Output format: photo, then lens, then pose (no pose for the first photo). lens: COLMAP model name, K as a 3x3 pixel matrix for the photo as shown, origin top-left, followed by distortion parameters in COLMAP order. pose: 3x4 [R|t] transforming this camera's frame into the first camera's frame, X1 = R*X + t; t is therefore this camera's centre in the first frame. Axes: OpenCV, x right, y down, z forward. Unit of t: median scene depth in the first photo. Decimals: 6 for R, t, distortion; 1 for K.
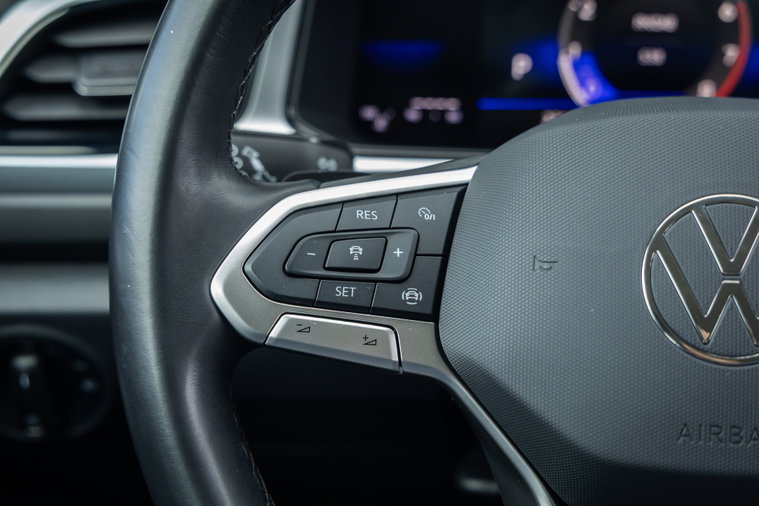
lens RADIAL K [[1062.8, 0, 379.5], [0, 1062.8, 253.0], [0, 0, 1]] dist [0.008590, 0.025545]
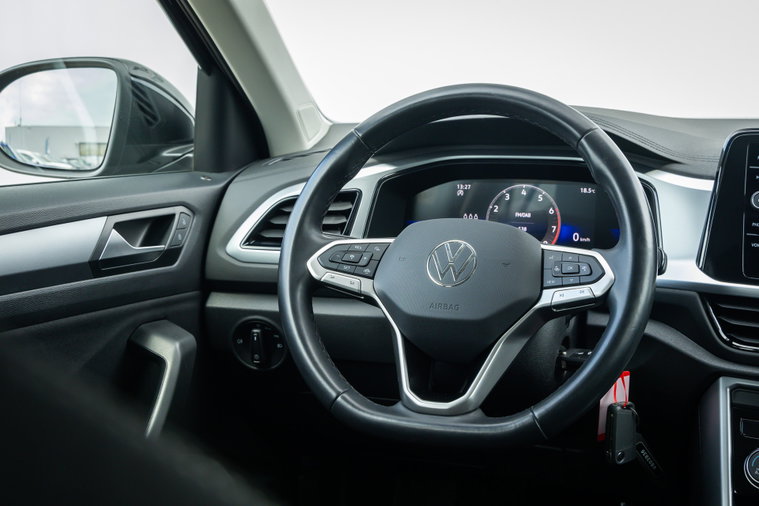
lens RADIAL K [[1011.3, 0, 379.5], [0, 1011.3, 253.0], [0, 0, 1]] dist [-0.011346, 0.015474]
pose [[0.963804, 0.052480, -0.261394, 0.858798], [-0.119963, 0.960942, -0.249397, 0.742840], [0.238097, 0.271728, 0.932456, -1.844850]]
